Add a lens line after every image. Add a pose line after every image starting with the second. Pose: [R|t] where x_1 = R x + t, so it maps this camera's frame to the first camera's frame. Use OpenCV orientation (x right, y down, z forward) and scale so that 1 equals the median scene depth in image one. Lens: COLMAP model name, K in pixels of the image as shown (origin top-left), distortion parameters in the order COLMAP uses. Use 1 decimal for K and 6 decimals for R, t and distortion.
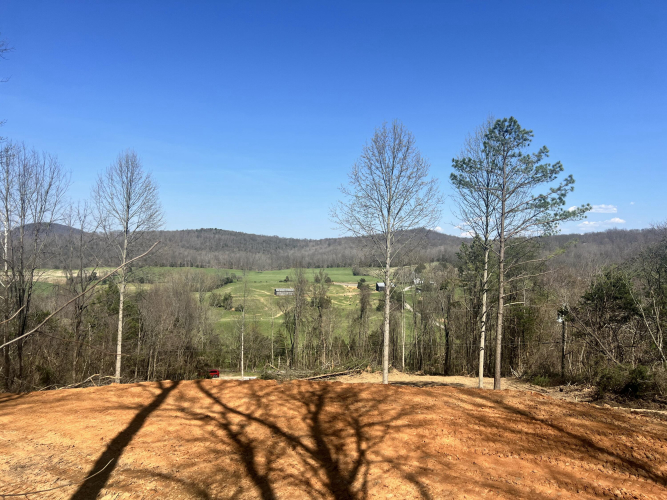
lens RADIAL K [[515.6, 0, 340.7], [0, 515.6, 250.7], [0, 0, 1]] dist [0.051465, -0.003676]
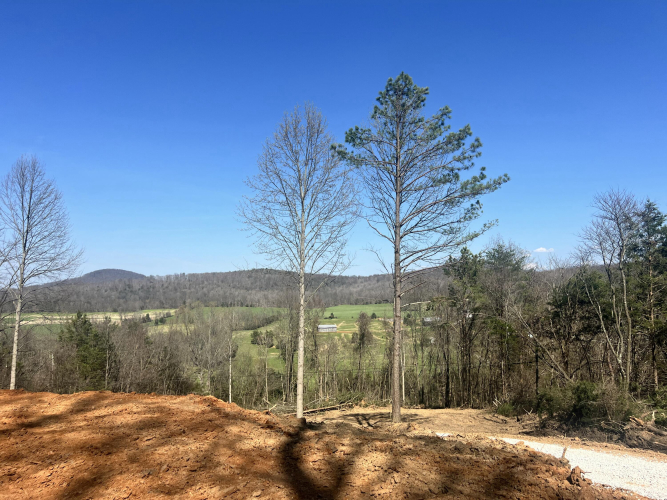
lens RADIAL K [[515.6, 0, 340.7], [0, 515.6, 250.7], [0, 0, 1]] dist [0.051465, -0.003676]
pose [[0.994217, -0.036845, -0.100870, 0.237181], [0.029422, 0.996816, -0.074115, 0.059682], [0.103279, 0.070719, 0.992135, 0.160647]]
